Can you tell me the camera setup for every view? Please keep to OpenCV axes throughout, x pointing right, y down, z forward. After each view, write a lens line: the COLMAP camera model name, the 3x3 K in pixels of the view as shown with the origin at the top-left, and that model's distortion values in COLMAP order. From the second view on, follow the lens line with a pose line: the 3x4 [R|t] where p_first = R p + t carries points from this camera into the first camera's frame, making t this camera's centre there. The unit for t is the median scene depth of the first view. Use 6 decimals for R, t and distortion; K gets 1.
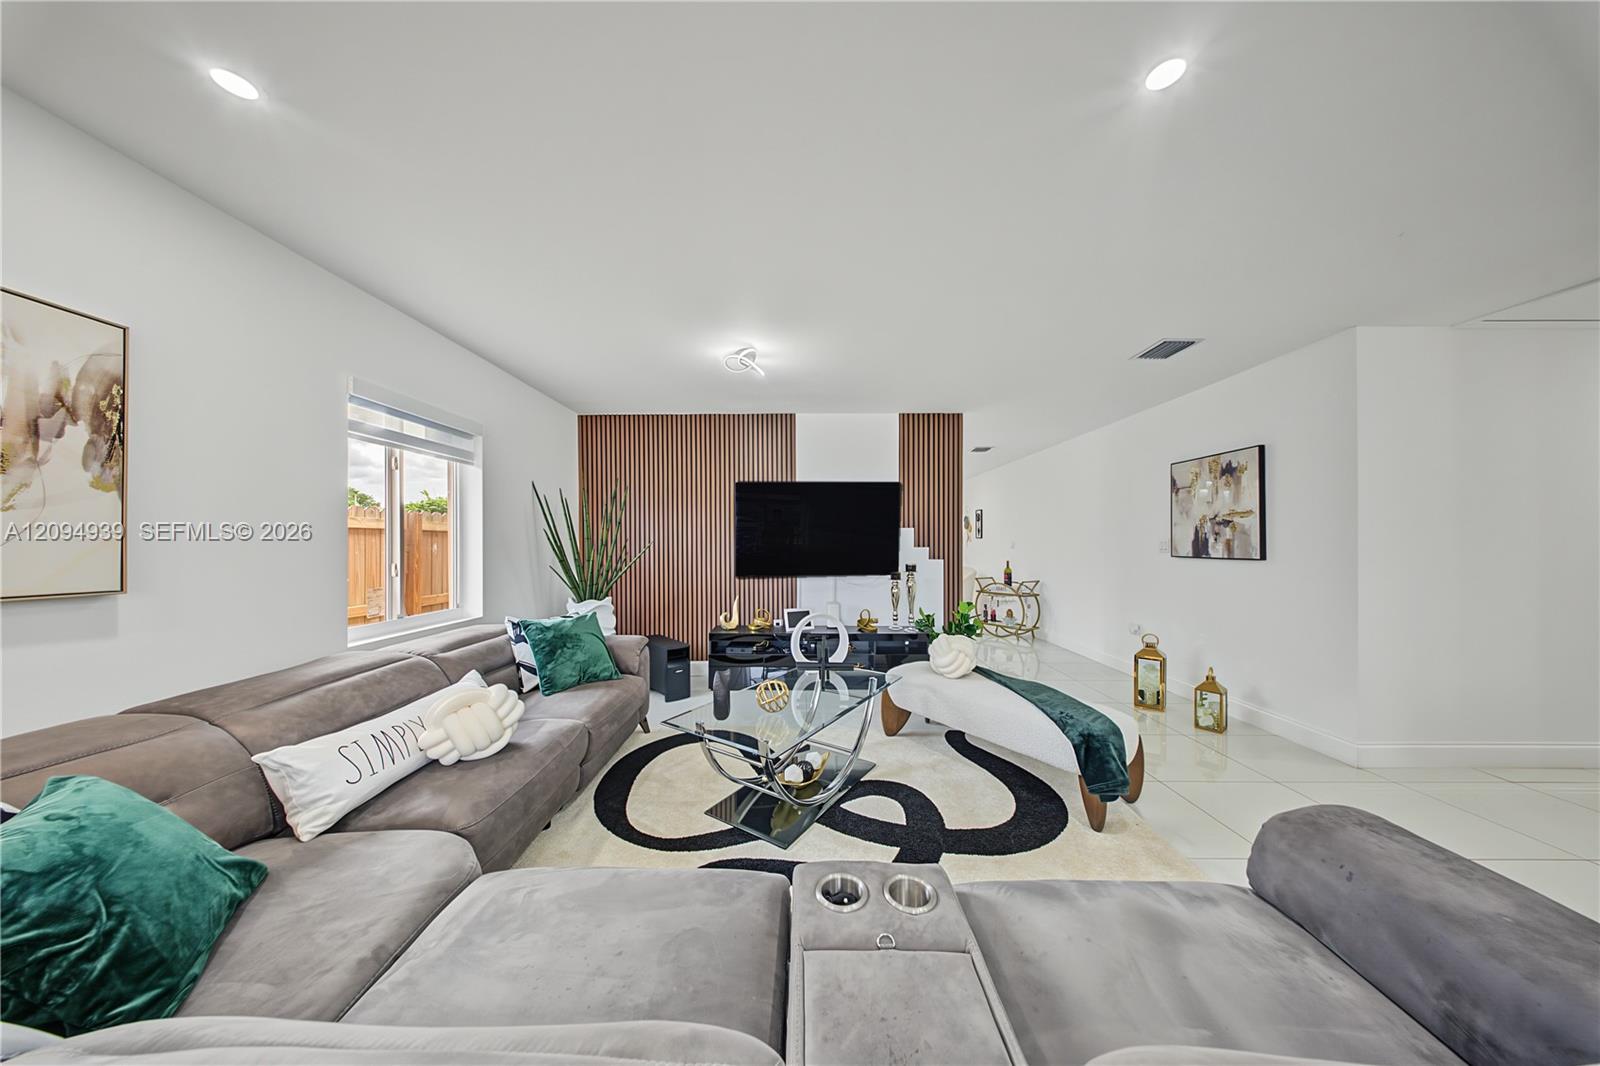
lens RADIAL K [[471.0, 0, 798.2], [0, 471.0, 541.2], [0, 0, 1]] dist [-0.000501, -0.000070]
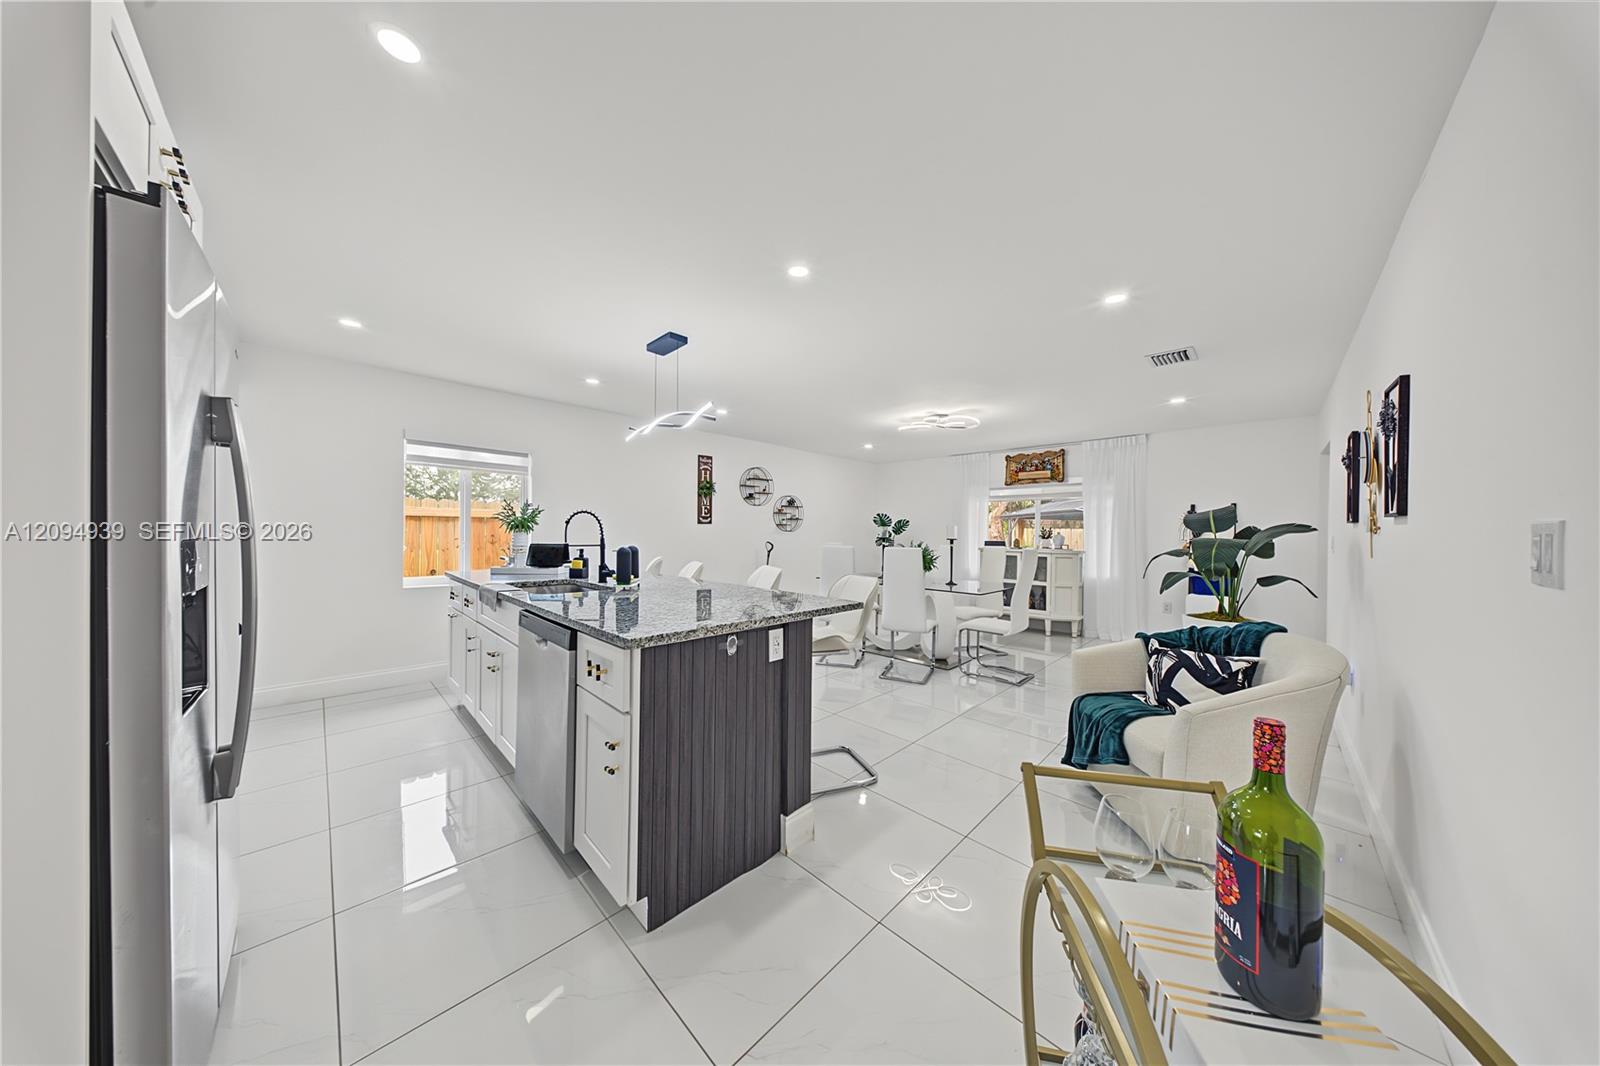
lens RADIAL K [[474.9, 0, 795.9], [0, 474.9, 537.6], [0, 0, 1]] dist [-0.005395, -0.000105]
pose [[0.720175, 0.016239, -0.693602, 0.806112], [-0.010868, 0.999867, 0.012125, 0.007708], [0.693707, -0.001194, 0.720256, 1.572431]]
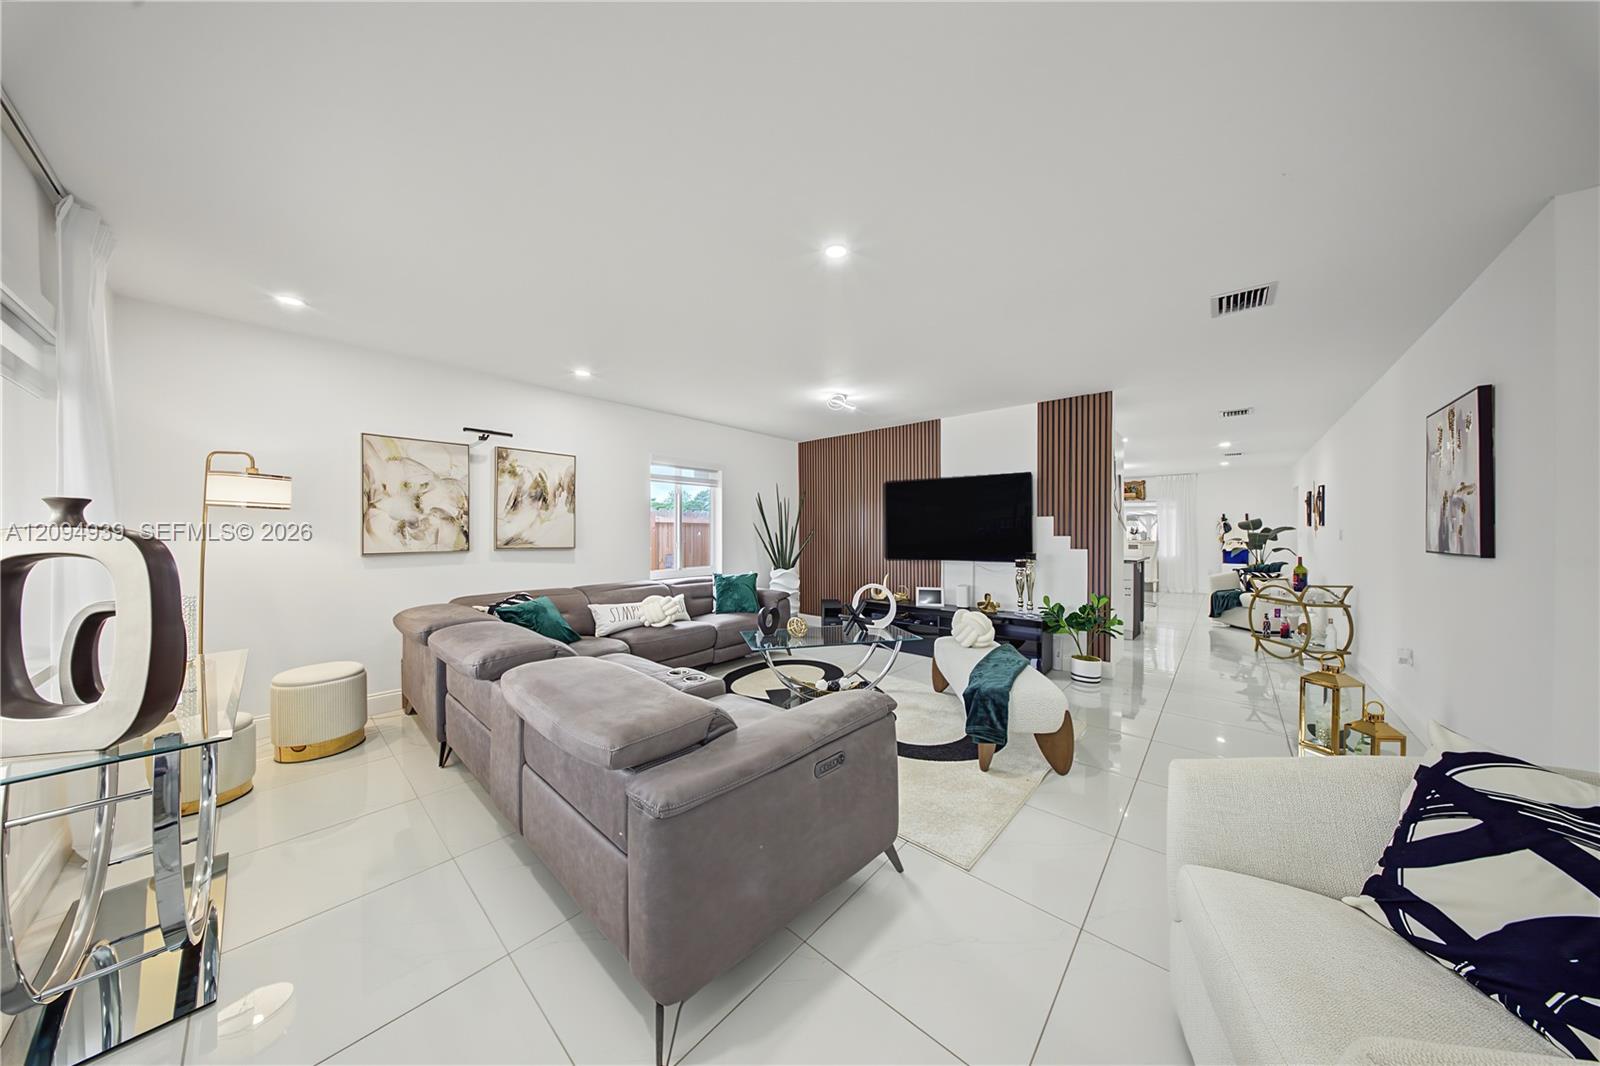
lens RADIAL K [[479.2, 0, 806.6], [0, 479.2, 534.0], [0, 0, 1]] dist [-0.000930, -0.000106]
pose [[0.761751, 0.004503, -0.647854, 0.623640], [0.000202, 0.999974, 0.007189, 0.001016], [0.647870, -0.005607, 0.761731, -0.129045]]
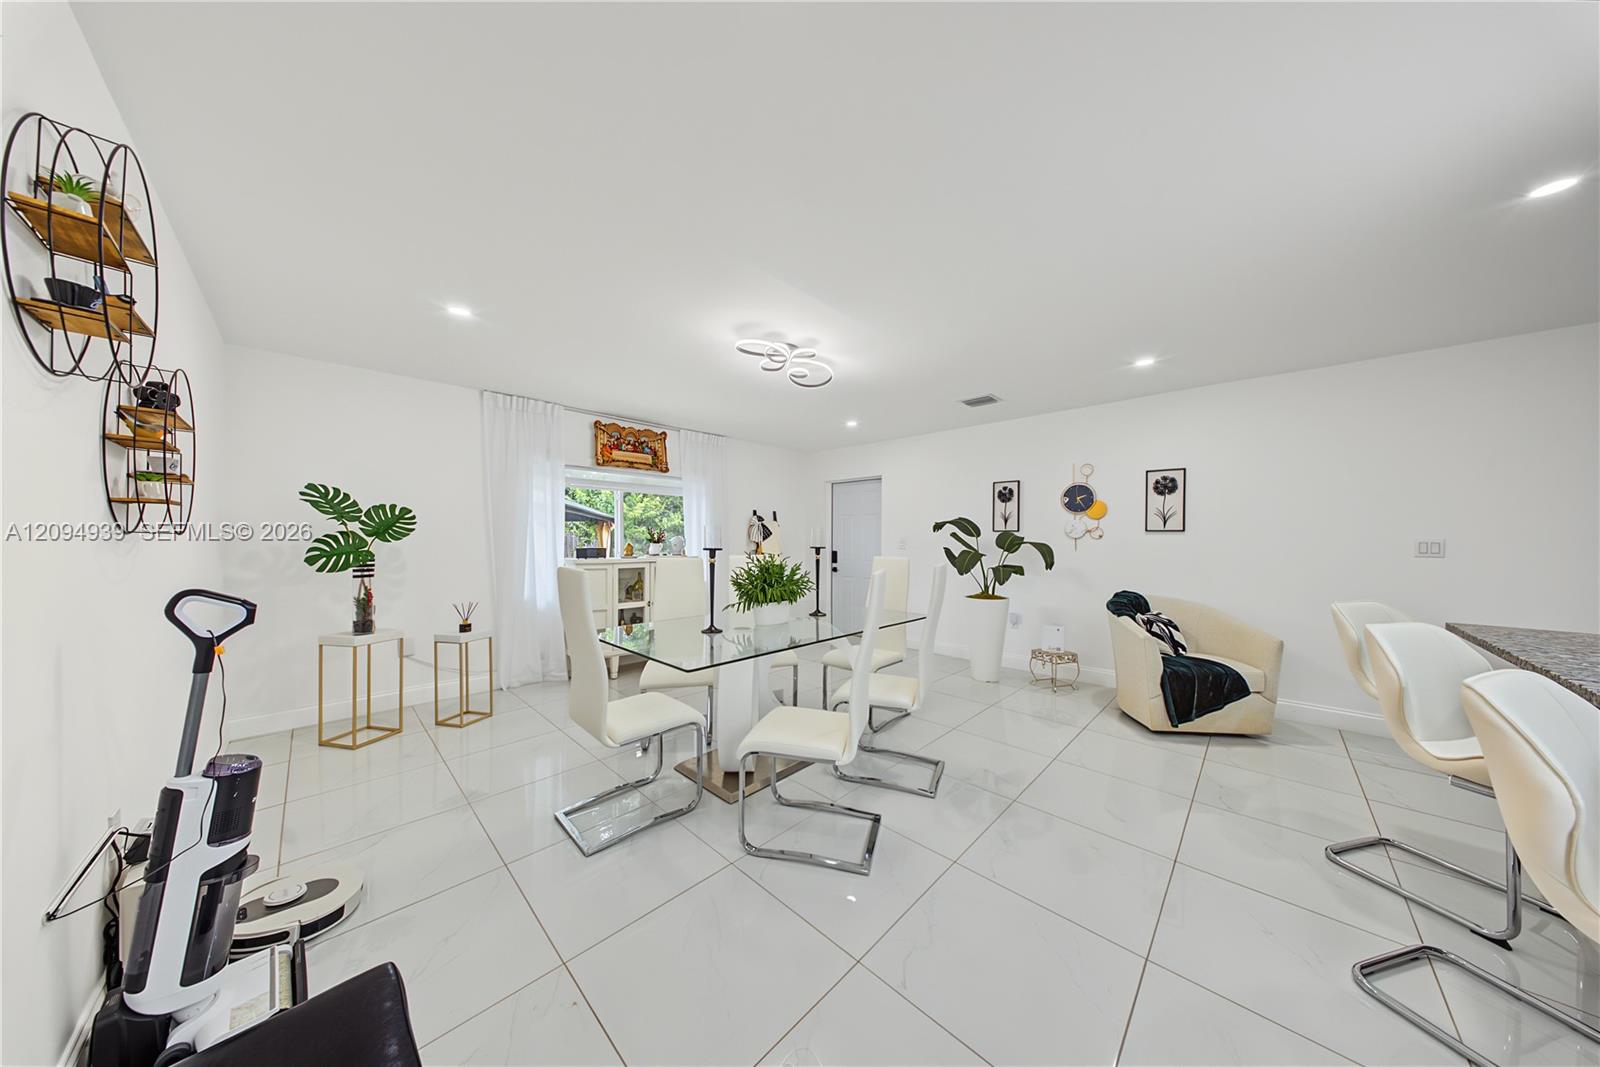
lens RADIAL K [[471.0, 0, 798.2], [0, 471.0, 541.7], [0, 0, 1]] dist [-0.000501, -0.000070]
pose [[0.690043, -0.003732, 0.723759, -0.488345], [-0.007348, 0.999899, 0.012162, 0.002127], [-0.723732, -0.013710, 0.689945, 2.256268]]
